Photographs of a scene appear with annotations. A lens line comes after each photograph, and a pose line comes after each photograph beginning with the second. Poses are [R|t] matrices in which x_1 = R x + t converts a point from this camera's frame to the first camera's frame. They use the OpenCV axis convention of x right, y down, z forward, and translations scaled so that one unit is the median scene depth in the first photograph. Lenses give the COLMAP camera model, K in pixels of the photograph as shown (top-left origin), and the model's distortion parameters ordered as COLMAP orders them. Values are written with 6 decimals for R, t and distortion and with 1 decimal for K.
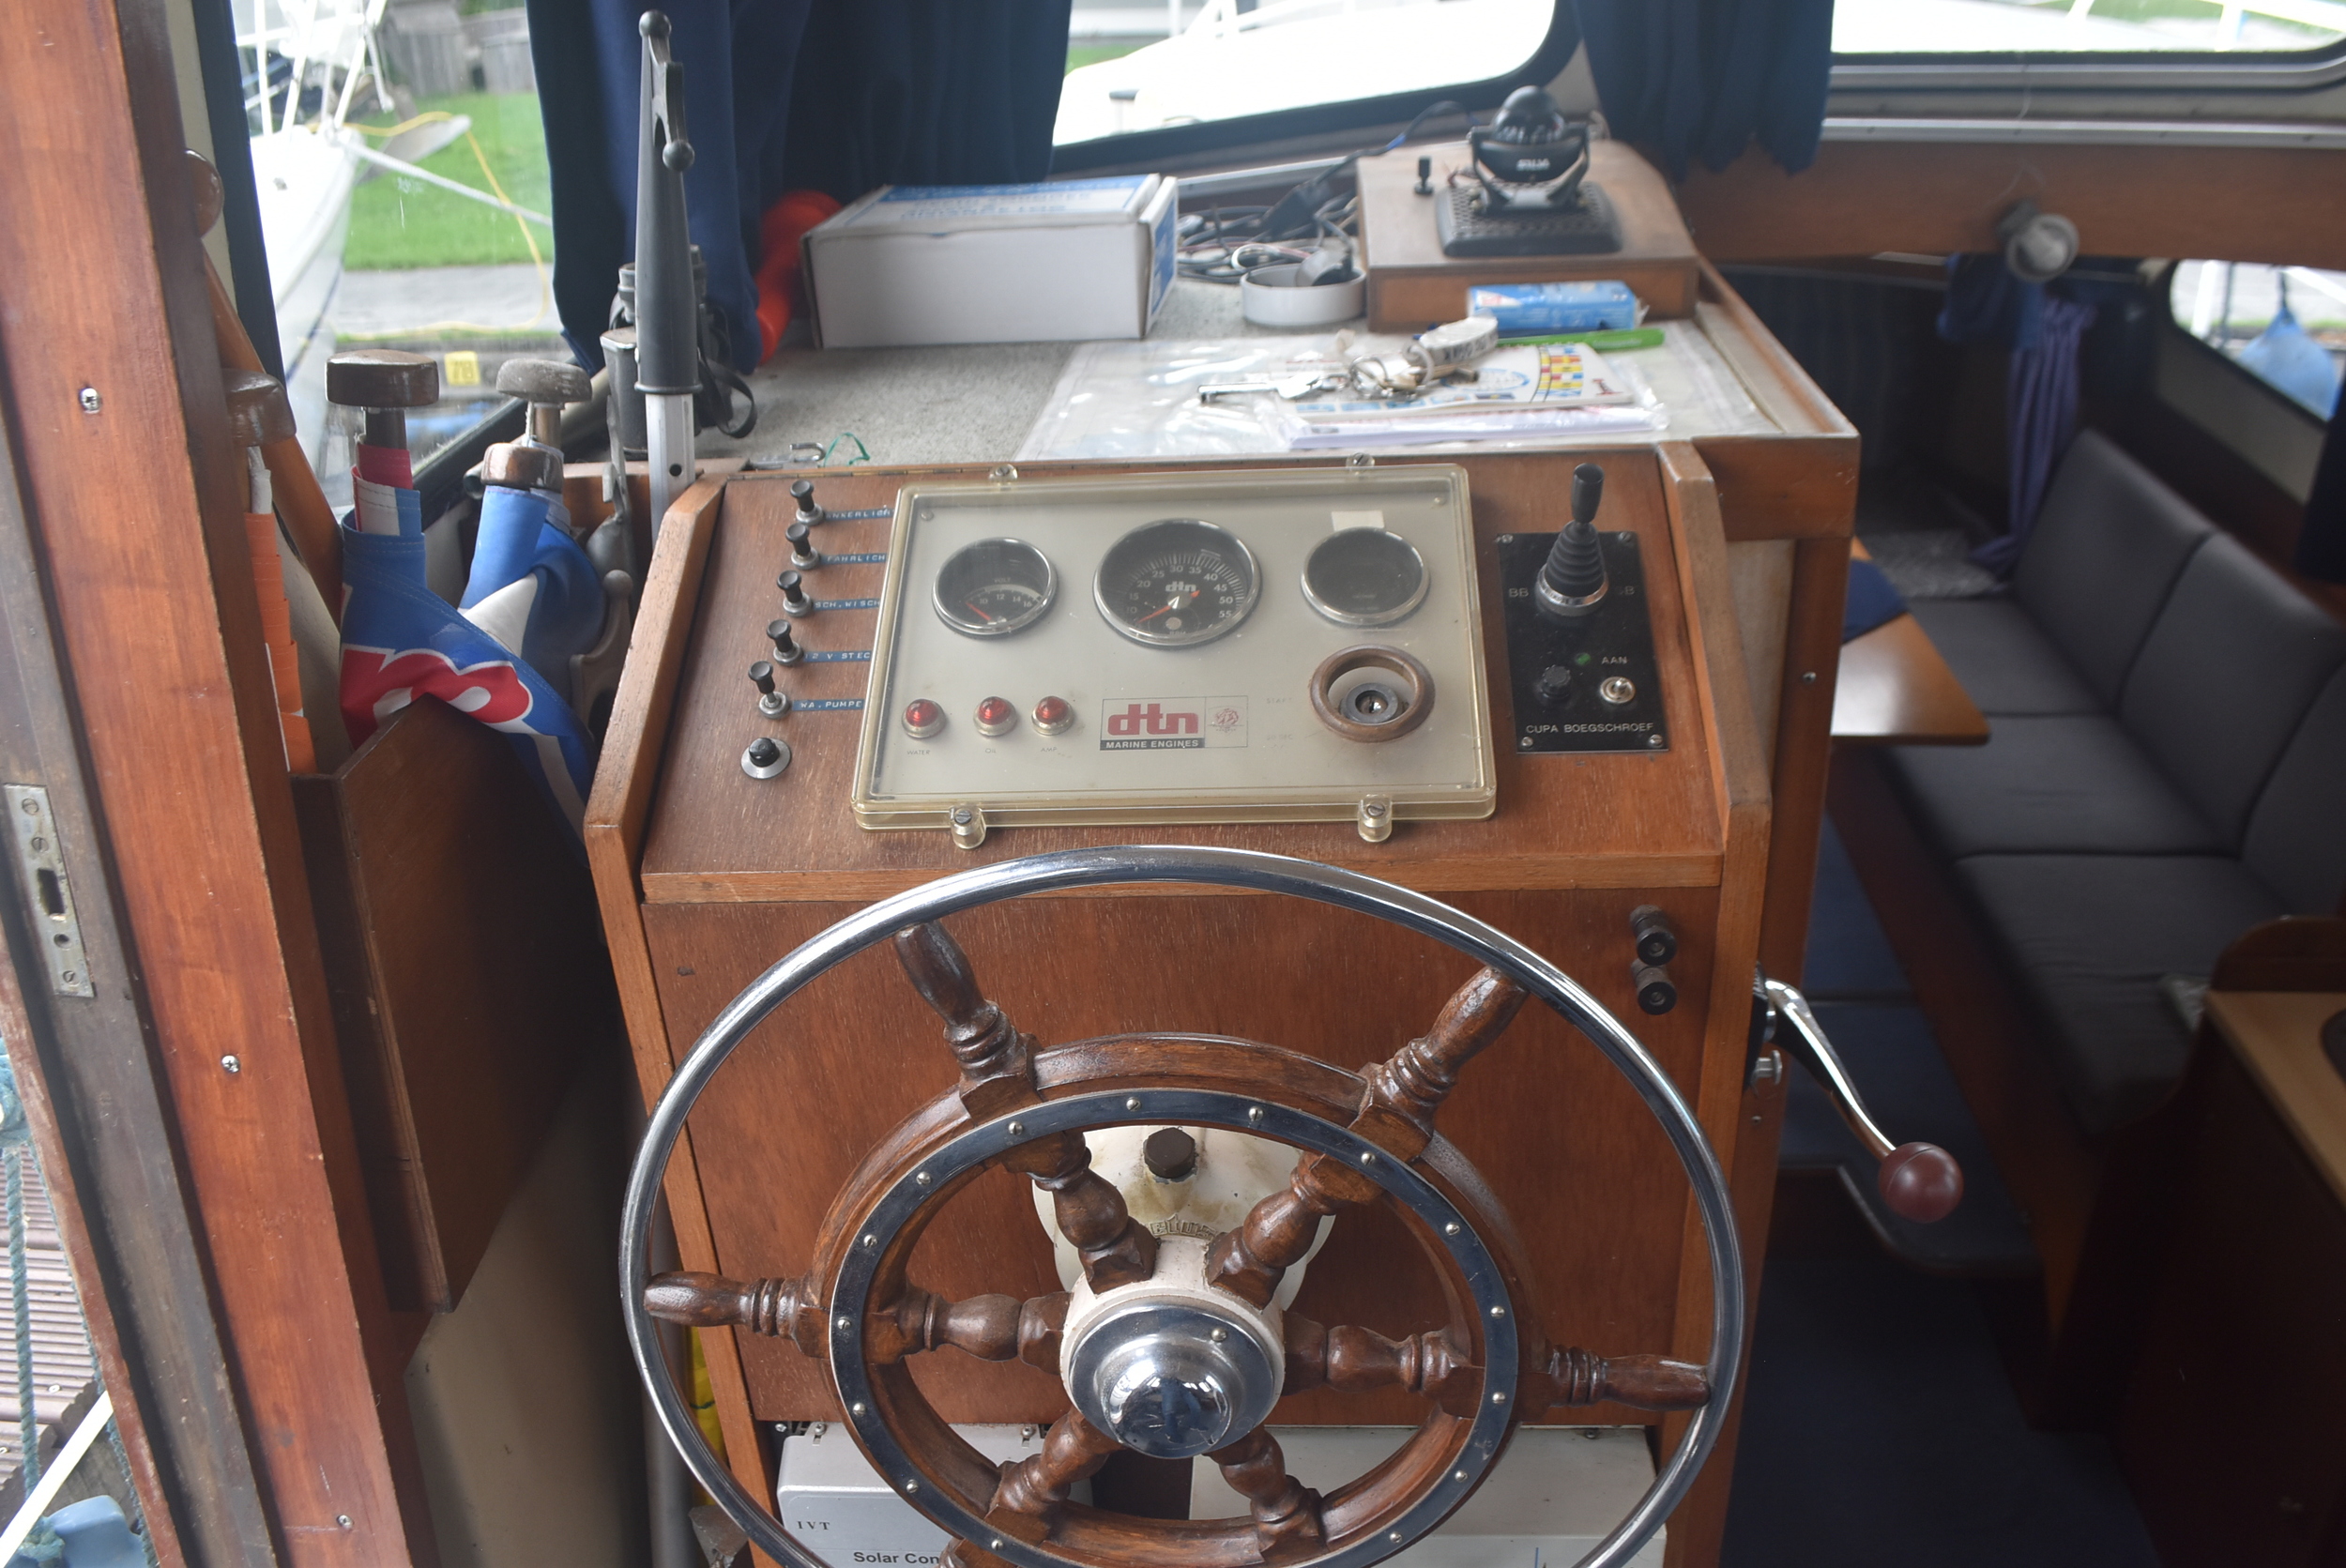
lens RADIAL K [[1830.2, 0, 1158.6], [0, 1830.2, 861.8], [0, 0, 1]] dist [-0.081043, 0.010758]
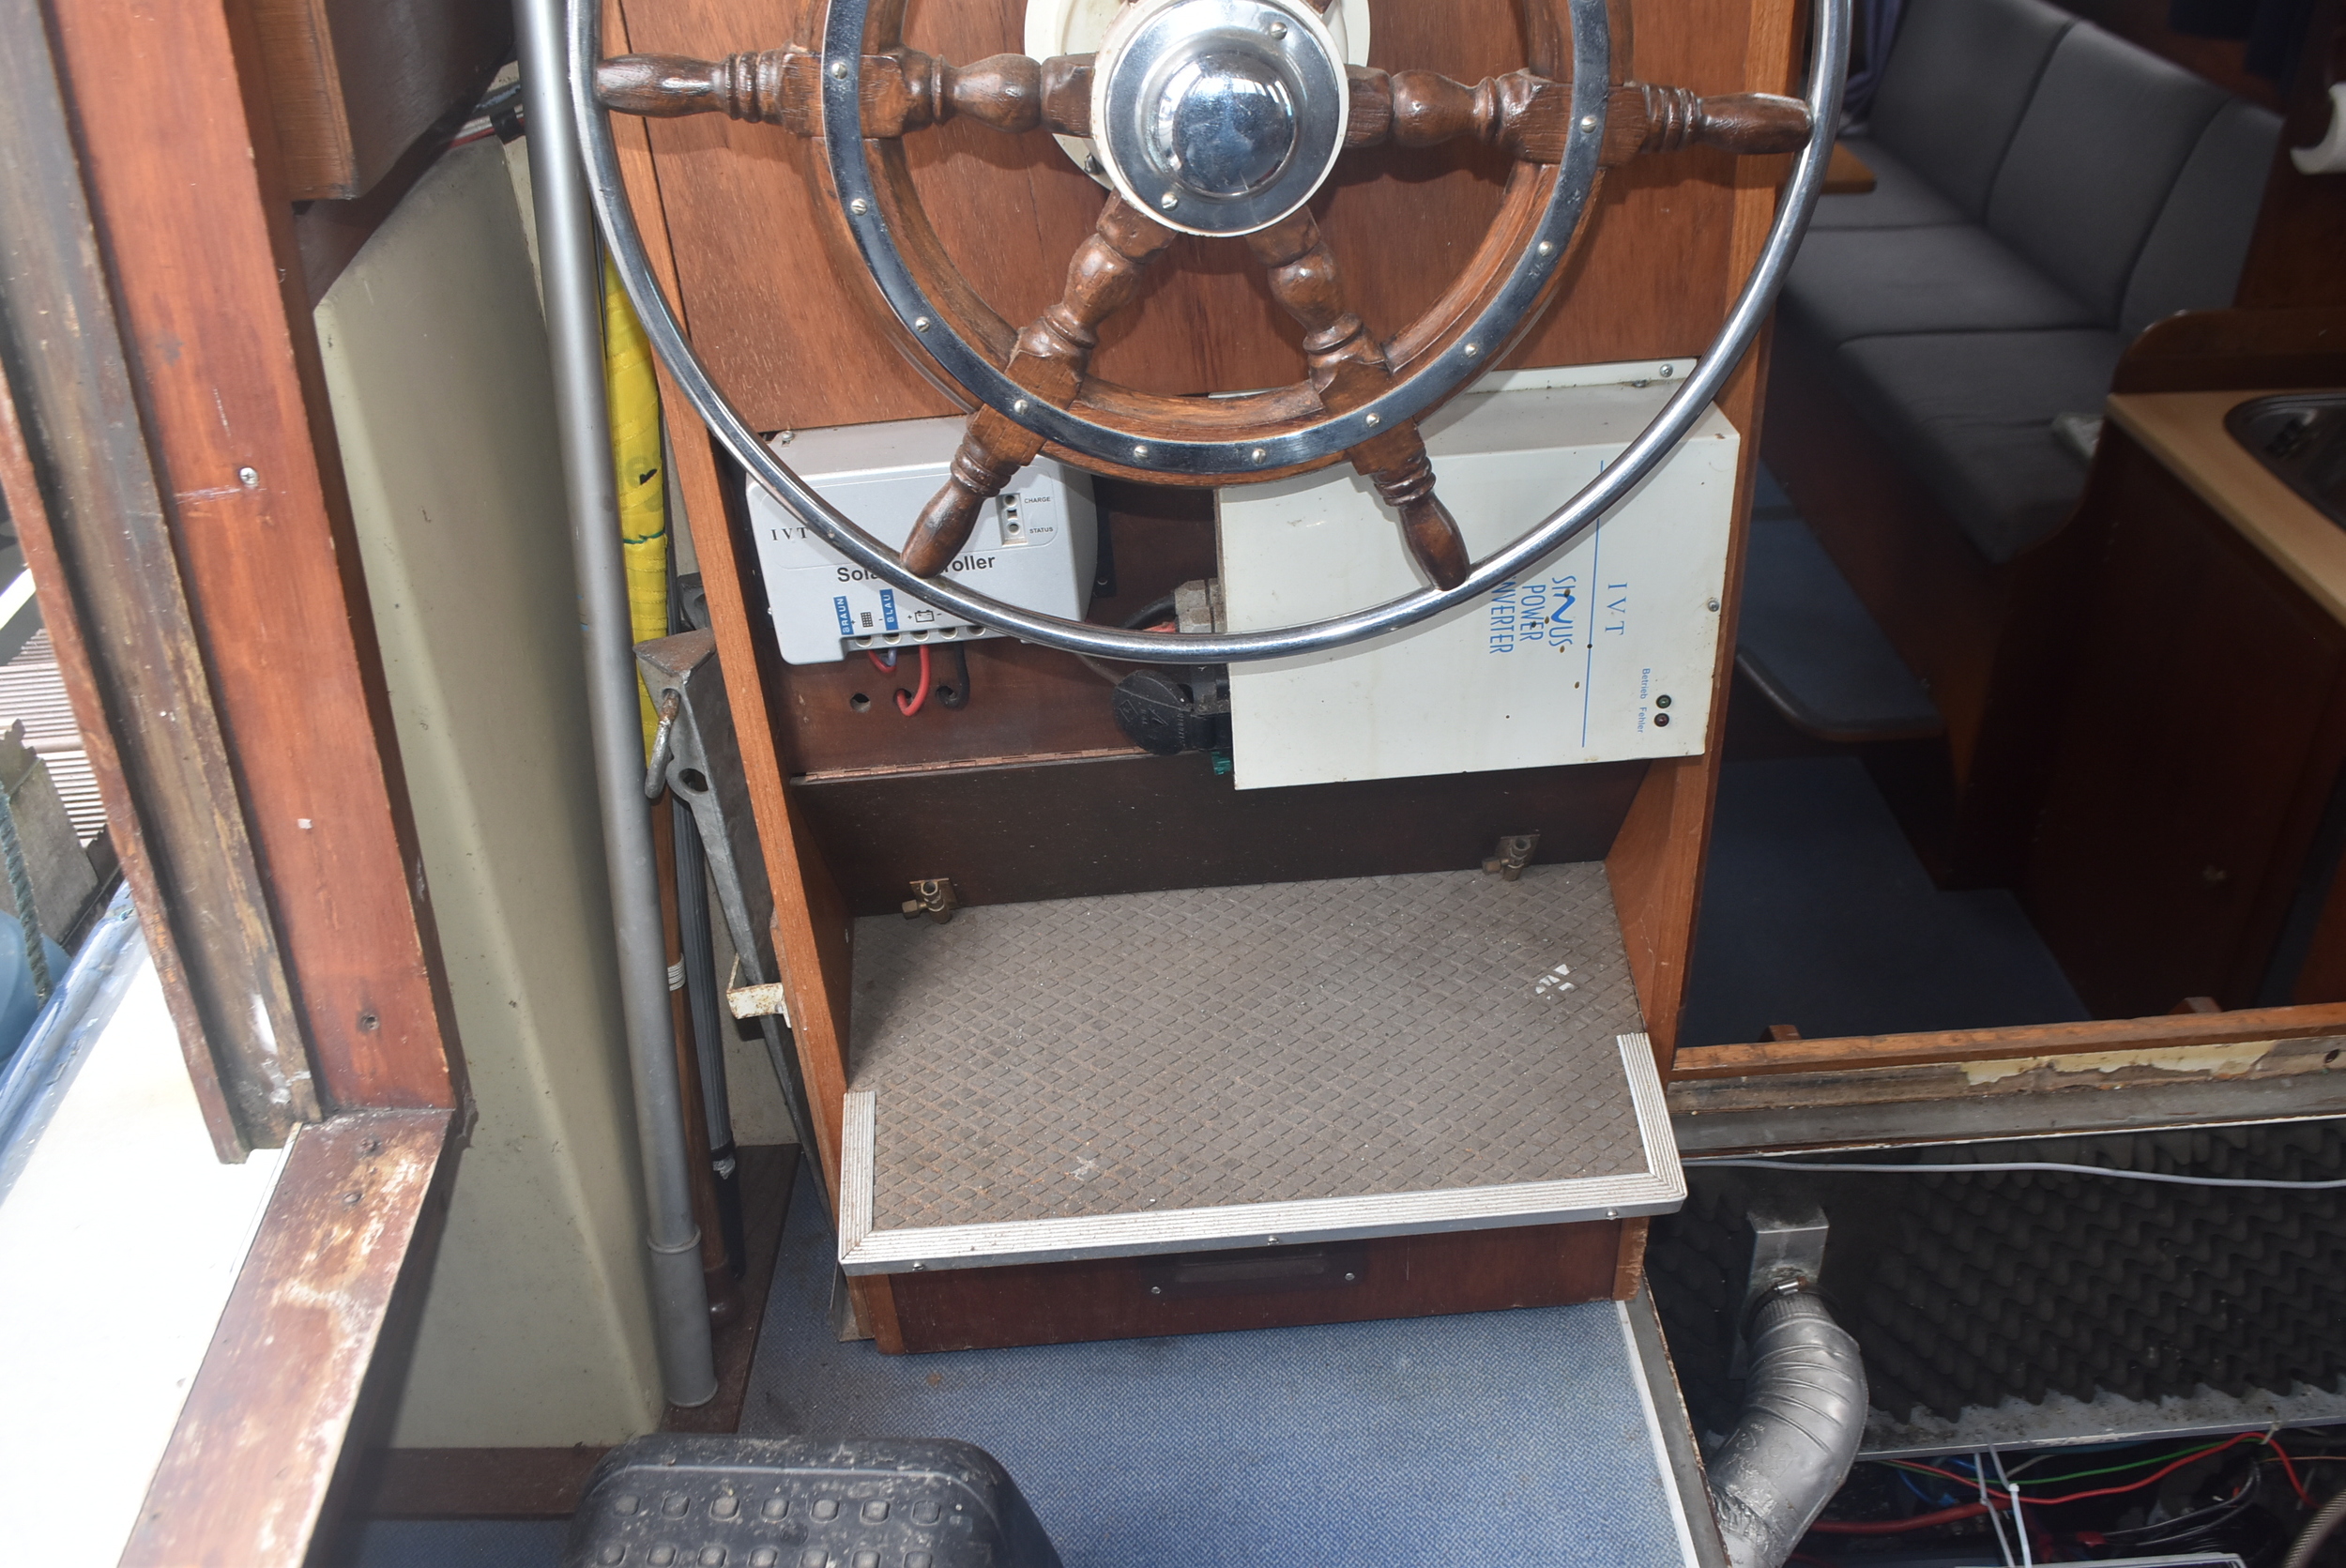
lens RADIAL K [[1830.2, 0, 1158.6], [0, 1830.2, 861.8], [0, 0, 1]] dist [-0.081043, 0.010758]
pose [[0.993750, -0.074144, 0.083449, -0.113202], [0.063964, 0.990872, 0.118668, 0.496206], [-0.091486, -0.112588, 0.989421, 0.097829]]
